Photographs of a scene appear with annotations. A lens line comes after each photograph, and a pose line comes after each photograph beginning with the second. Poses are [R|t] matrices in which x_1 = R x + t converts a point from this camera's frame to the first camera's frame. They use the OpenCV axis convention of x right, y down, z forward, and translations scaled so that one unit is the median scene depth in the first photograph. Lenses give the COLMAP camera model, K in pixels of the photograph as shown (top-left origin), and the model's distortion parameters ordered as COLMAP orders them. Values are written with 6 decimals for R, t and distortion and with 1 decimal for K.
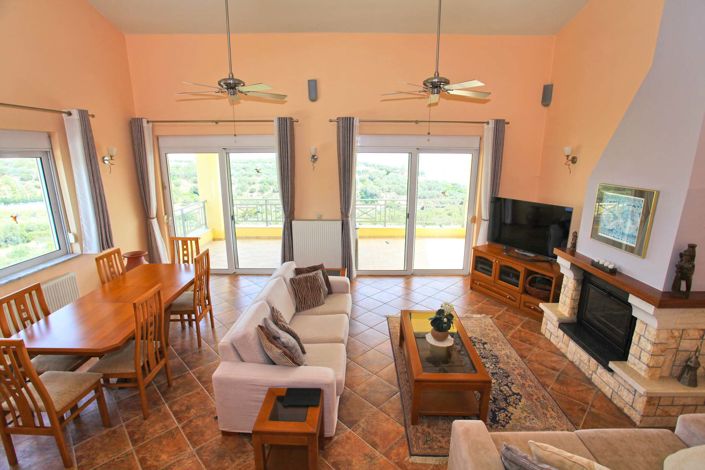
lens RADIAL K [[340.0, 0, 352.5], [0, 340.0, 235.0], [0, 0, 1]] dist [-0.069277, 0.028748]
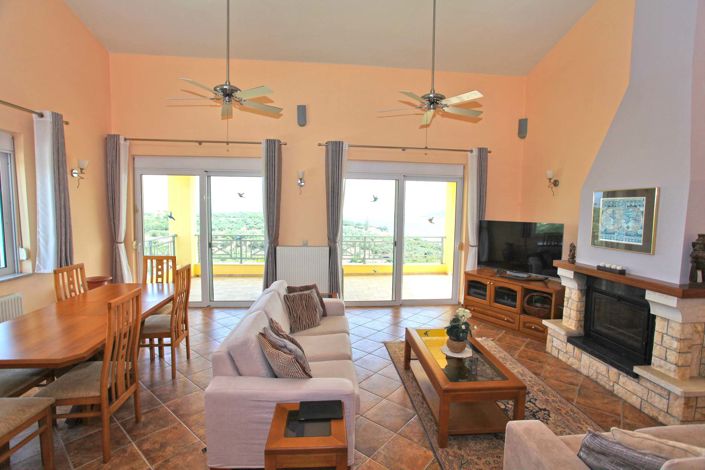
lens RADIAL K [[340.0, 0, 352.5], [0, 340.0, 235.0], [0, 0, 1]] dist [-0.069277, 0.028748]
pose [[0.994509, 0.005249, 0.104518, -0.083269], [0.011684, 0.986927, -0.160744, 0.100397], [-0.103995, 0.161082, 0.981447, 0.061823]]
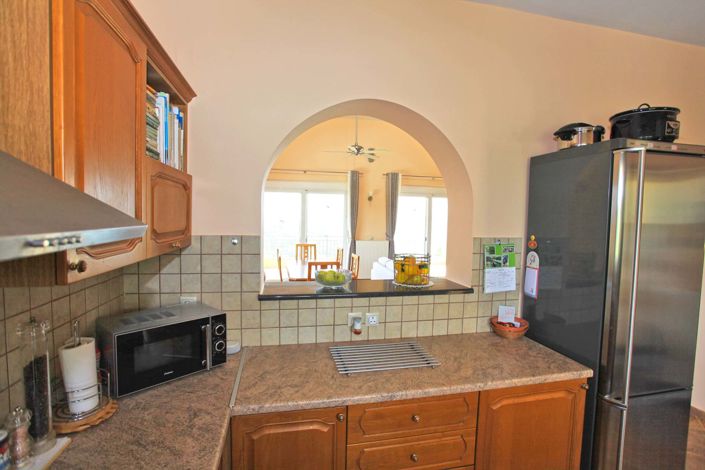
lens RADIAL K [[340.0, 0, 352.5], [0, 340.0, 235.0], [0, 0, 1]] dist [-0.069277, 0.028748]
pose [[0.977136, 0.004066, 0.212575, -0.618837], [0.034486, 0.983547, -0.177330, 0.237440], [-0.209798, 0.180607, 0.960919, -0.476627]]
